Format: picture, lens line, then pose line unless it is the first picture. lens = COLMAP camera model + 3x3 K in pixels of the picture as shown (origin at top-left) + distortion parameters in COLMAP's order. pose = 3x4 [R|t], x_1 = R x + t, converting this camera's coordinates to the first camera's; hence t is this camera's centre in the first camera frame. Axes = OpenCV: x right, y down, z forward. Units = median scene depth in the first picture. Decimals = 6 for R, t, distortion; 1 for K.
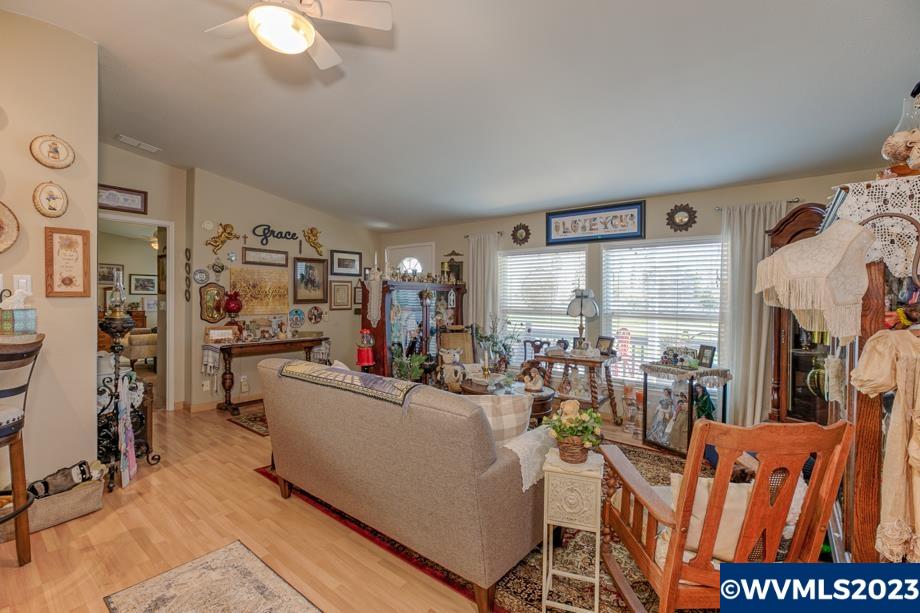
lens RADIAL K [[418.2, 0, 455.7], [0, 418.2, 303.0], [0, 0, 1]] dist [-0.010813, 0.002938]
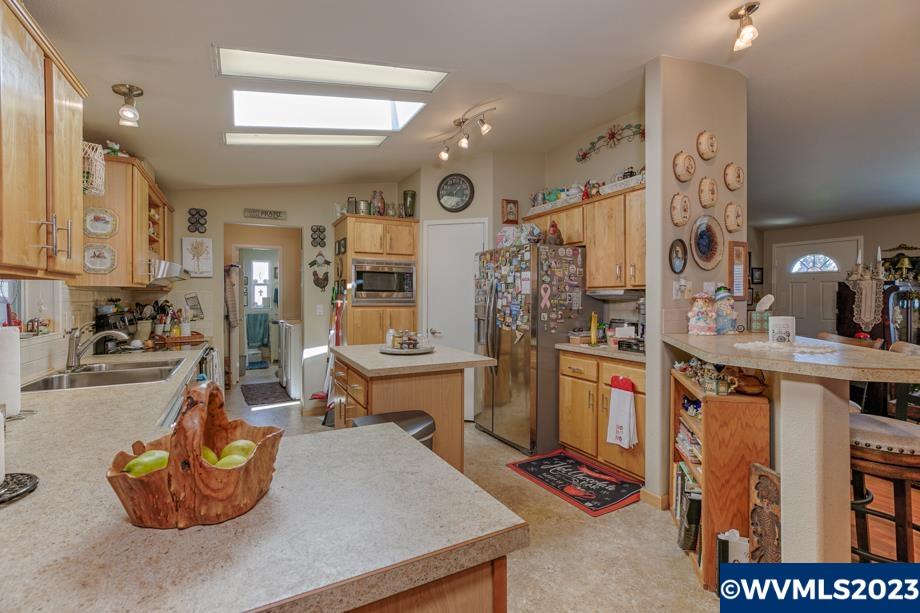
lens RADIAL K [[418.2, 0, 455.2], [0, 418.2, 300.8], [0, 0, 1]] dist [-0.010813, 0.002938]
pose [[0.912096, -0.003984, -0.409957, -0.645213], [0.000690, 0.999966, -0.008182, -0.002444], [0.409976, 0.007180, 0.912068, -0.204041]]
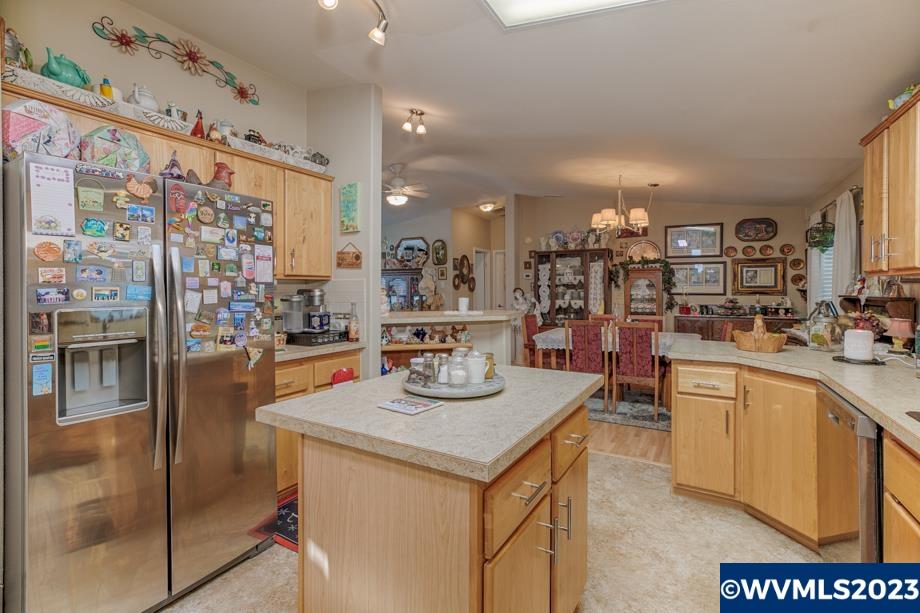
lens RADIAL K [[418.2, 0, 451.6], [0, 418.2, 288.8], [0, 0, 1]] dist [-0.010813, 0.002938]
pose [[-0.118294, -0.007739, 0.992948, -1.287841], [0.012137, 0.999884, 0.009239, -0.015259], [-0.992904, 0.013145, -0.118186, 0.366924]]
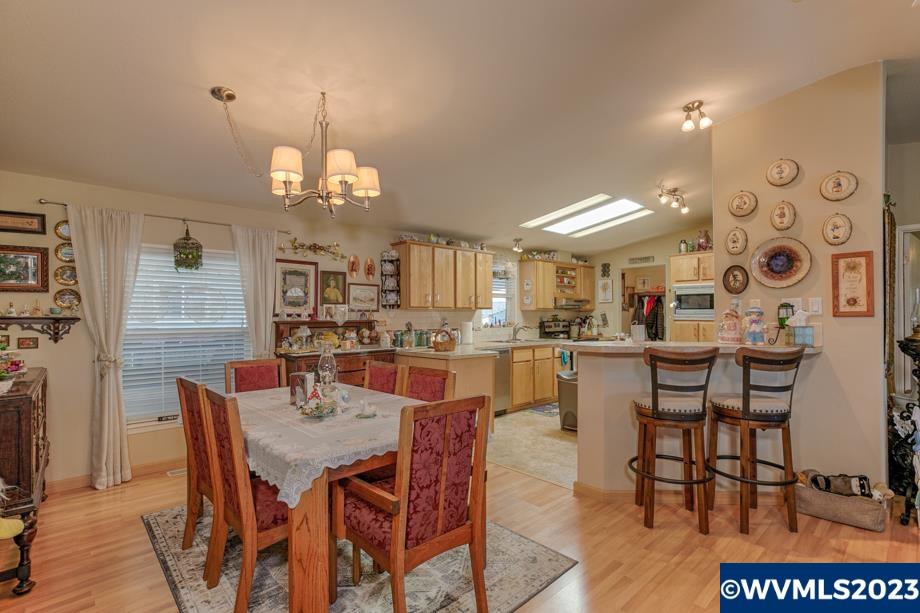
lens RADIAL K [[438.3, 0, 462.8], [0, 438.3, 313.2], [0, 0, 1]] dist [-0.009333, 0.002488]
pose [[-0.148278, -0.009681, -0.988898, 0.174382], [-0.010582, 0.999910, -0.008202, -0.001397], [0.988889, 0.009248, -0.148367, 0.094470]]
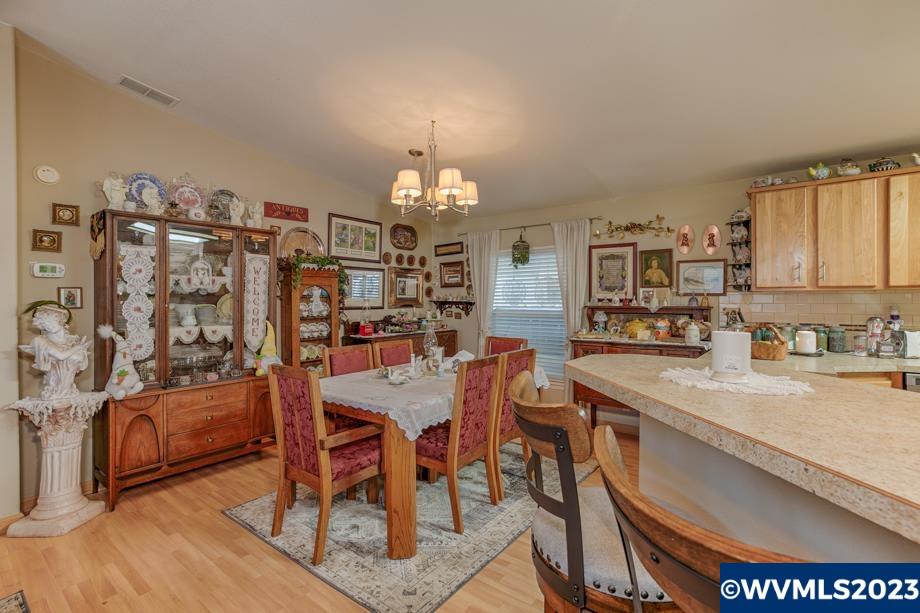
lens RADIAL K [[438.3, 0, 455.6], [0, 438.3, 298.8], [0, 0, 1]] dist [-0.009333, 0.002488]
pose [[-0.999971, -0.003471, -0.006819, -0.366420], [-0.003533, 0.999952, 0.009129, -0.011222], [0.006787, 0.009153, -0.999935, 0.514839]]
